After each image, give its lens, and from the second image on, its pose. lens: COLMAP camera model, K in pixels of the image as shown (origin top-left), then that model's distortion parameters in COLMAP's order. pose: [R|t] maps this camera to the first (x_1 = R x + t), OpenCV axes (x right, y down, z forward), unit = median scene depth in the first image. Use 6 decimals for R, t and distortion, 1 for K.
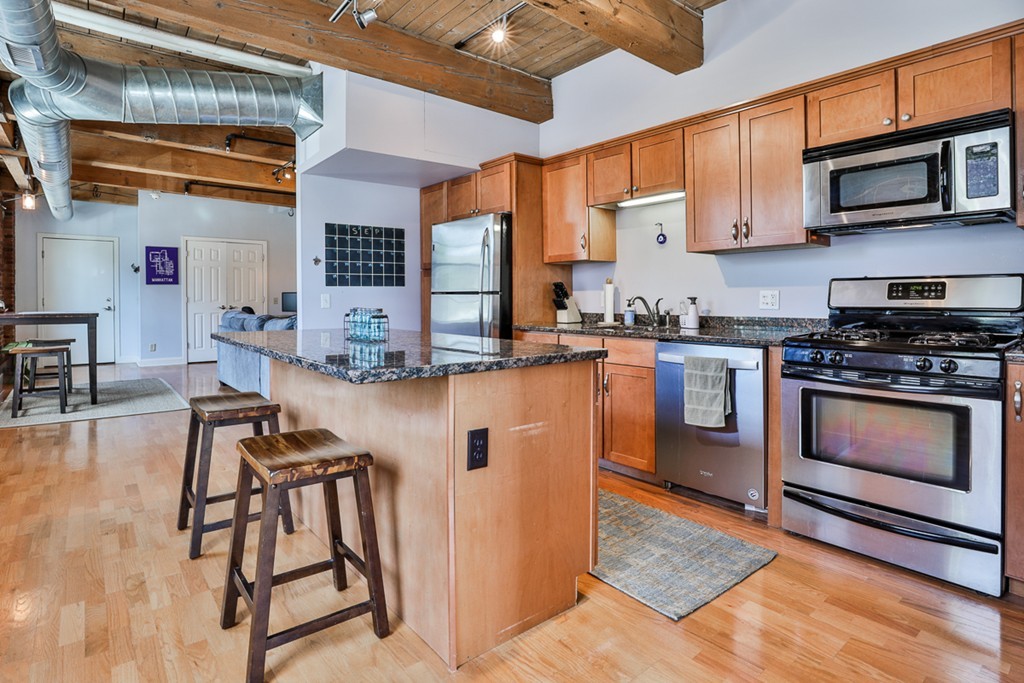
lens RADIAL K [[531.4, 0, 487.5], [0, 531.4, 300.5], [0, 0, 1]] dist [-0.002694, -0.000305]
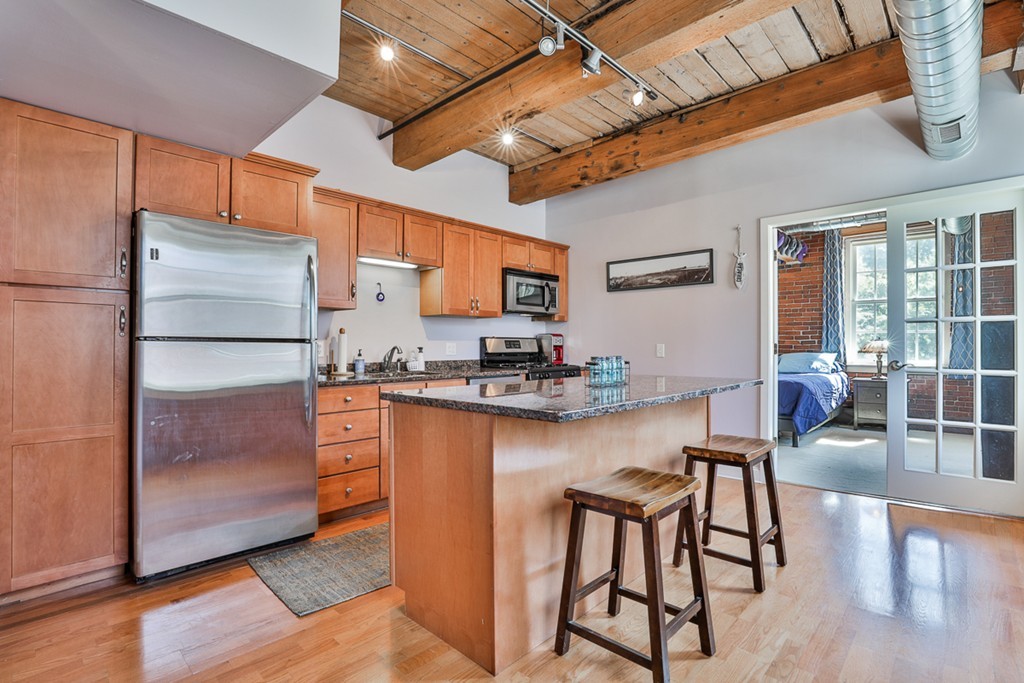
lens RADIAL K [[490.4, 0, 530.6], [0, 490.4, 342.4], [0, 0, 1]] dist [-0.022106, -0.000140]
pose [[-0.179691, 0.011722, 0.983653, -0.730152], [0.004559, 0.999928, -0.011083, -0.003188], [-0.983713, 0.002493, -0.179731, 0.817139]]
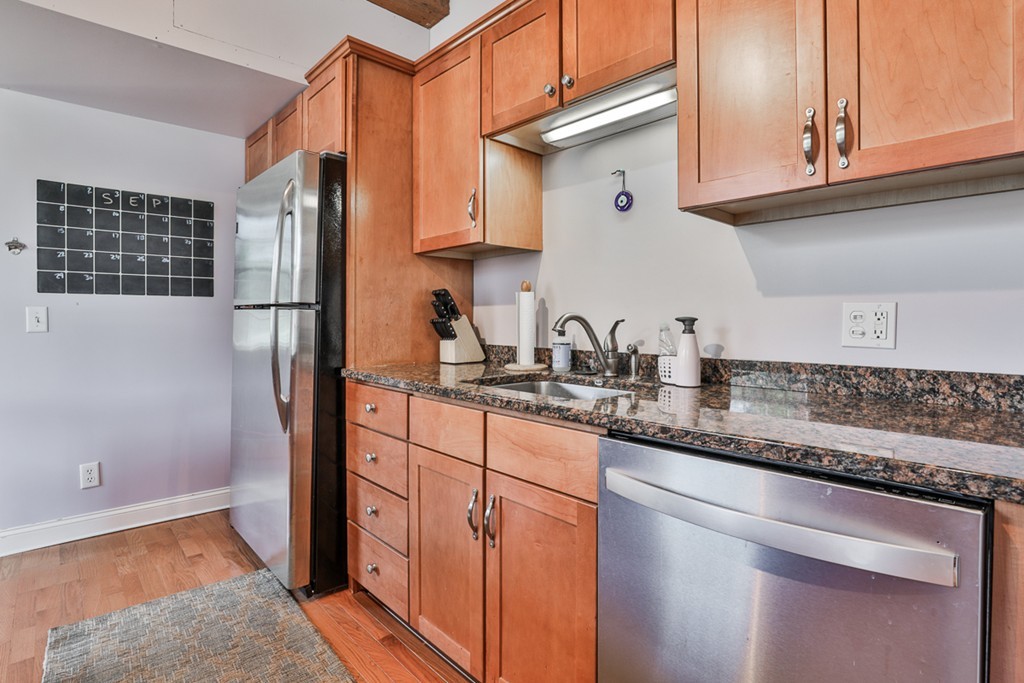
lens RADIAL K [[521.0, 0, 507.9], [0, 521.0, 326.7], [0, 0, 1]] dist [-0.004240, -0.000174]
pose [[0.996345, 0.008934, 0.084957, 0.166994], [-0.009561, 0.999930, 0.006978, 0.000082], [-0.084889, -0.007765, 0.996360, 0.485947]]
